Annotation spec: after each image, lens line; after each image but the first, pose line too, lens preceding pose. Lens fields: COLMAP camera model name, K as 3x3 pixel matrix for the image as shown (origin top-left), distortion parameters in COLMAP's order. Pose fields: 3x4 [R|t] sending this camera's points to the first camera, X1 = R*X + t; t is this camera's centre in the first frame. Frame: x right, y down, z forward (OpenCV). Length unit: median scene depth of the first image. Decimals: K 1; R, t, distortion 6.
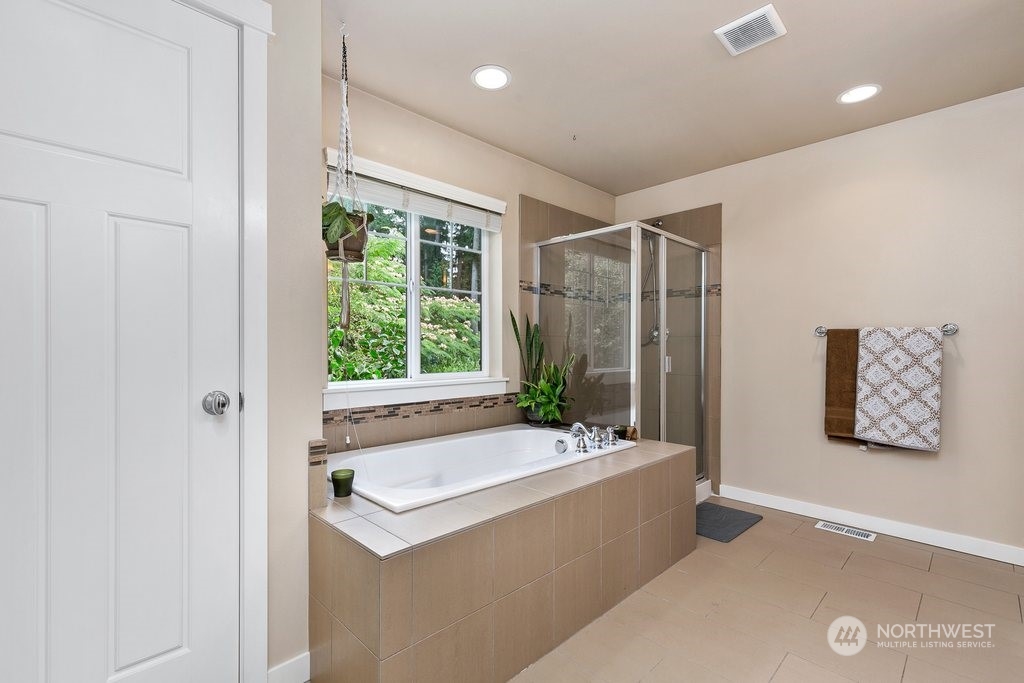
lens RADIAL K [[460.5, 0, 510.9], [0, 460.5, 345.5], [0, 0, 1]] dist [0.001408, 0.000219]
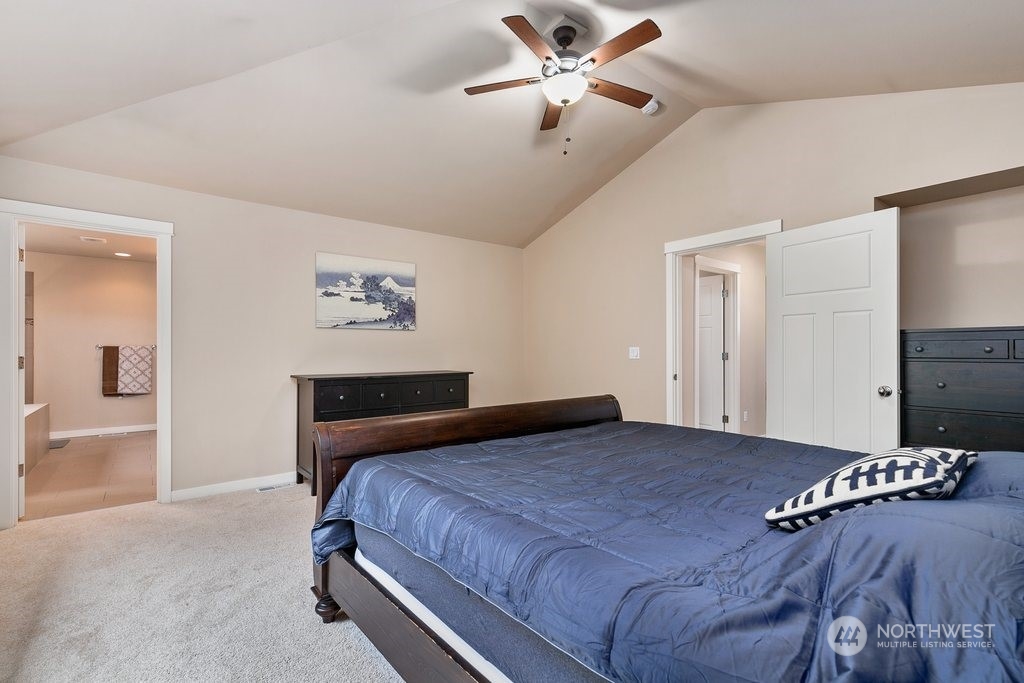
lens RADIAL K [[460.5, 0, 508.6], [0, 460.5, 352.1], [0, 0, 1]] dist [0.001408, 0.000219]
pose [[0.083328, -0.007122, 0.996497, -1.437455], [0.004146, 0.999968, 0.006800, -0.015100], [-0.996514, 0.003565, 0.083355, -1.185944]]
